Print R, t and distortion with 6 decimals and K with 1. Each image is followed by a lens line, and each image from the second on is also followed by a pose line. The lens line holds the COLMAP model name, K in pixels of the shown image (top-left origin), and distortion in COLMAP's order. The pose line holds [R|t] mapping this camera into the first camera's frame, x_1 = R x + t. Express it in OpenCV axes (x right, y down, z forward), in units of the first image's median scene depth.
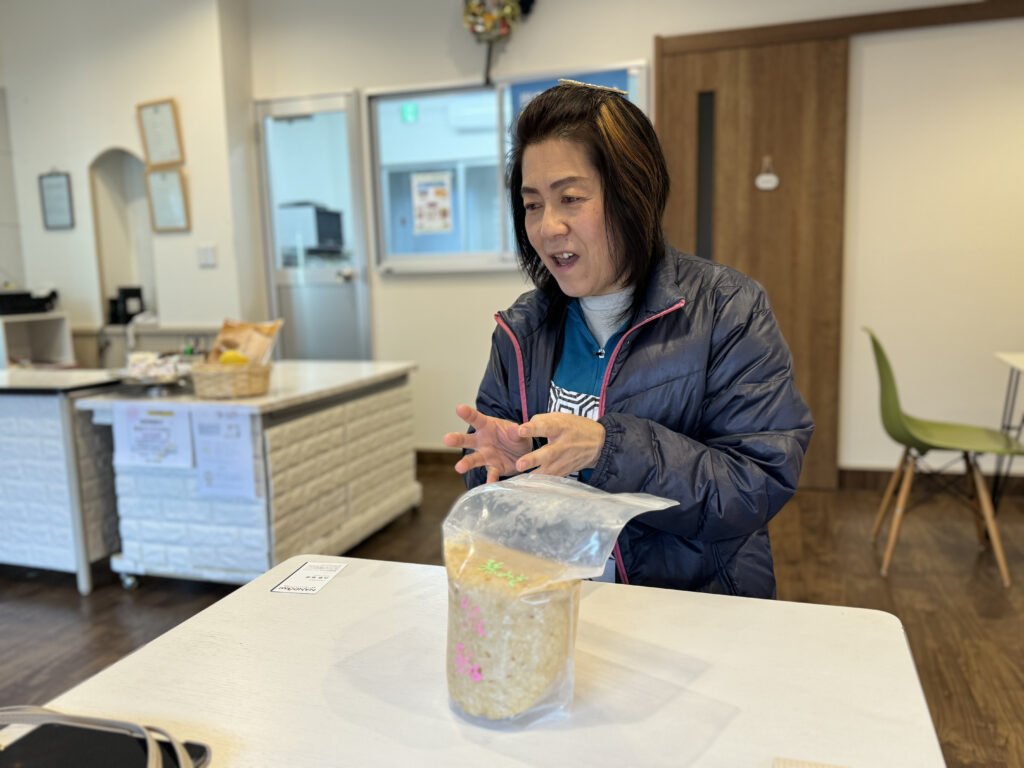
lens RADIAL K [[806.4, 0, 513.4], [0, 806.4, 378.9], [0, 0, 1]] dist [0.011342, -0.020030]
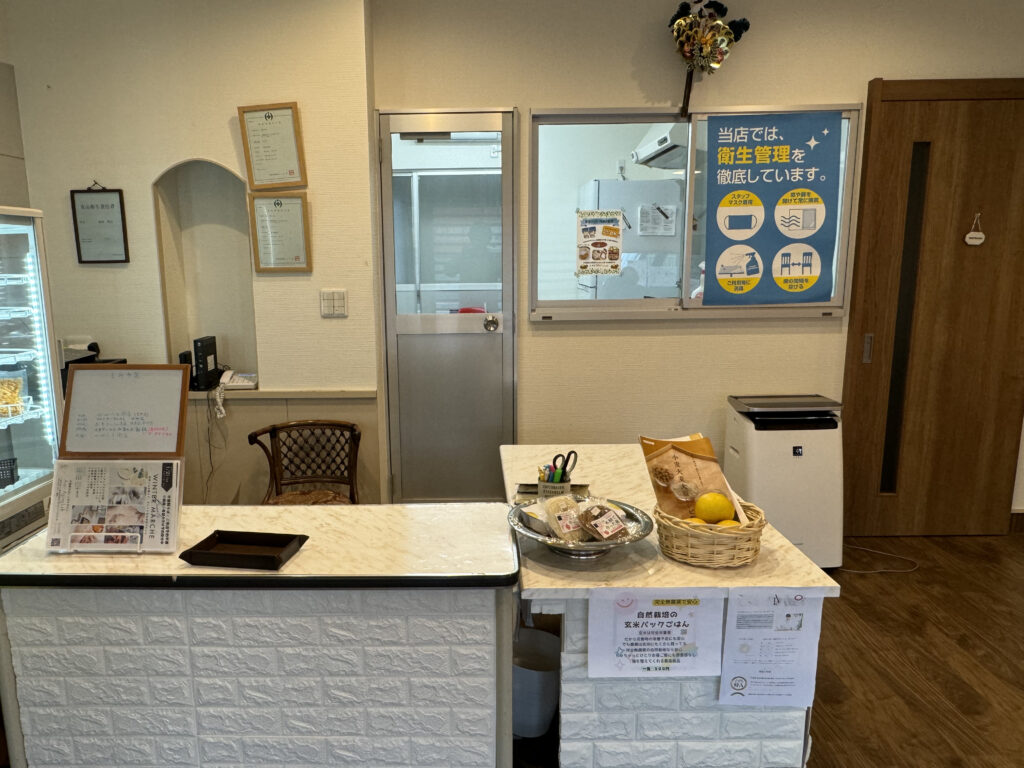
lens RADIAL K [[713.4, 0, 509.6], [0, 713.4, 391.1], [0, 0, 1]] dist [0.004532, -0.006801]
pose [[0.958697, -0.037856, 0.281898, -0.484990], [0.024572, 0.998421, 0.050513, -0.112675], [-0.283366, -0.041500, 0.958114, 0.306270]]
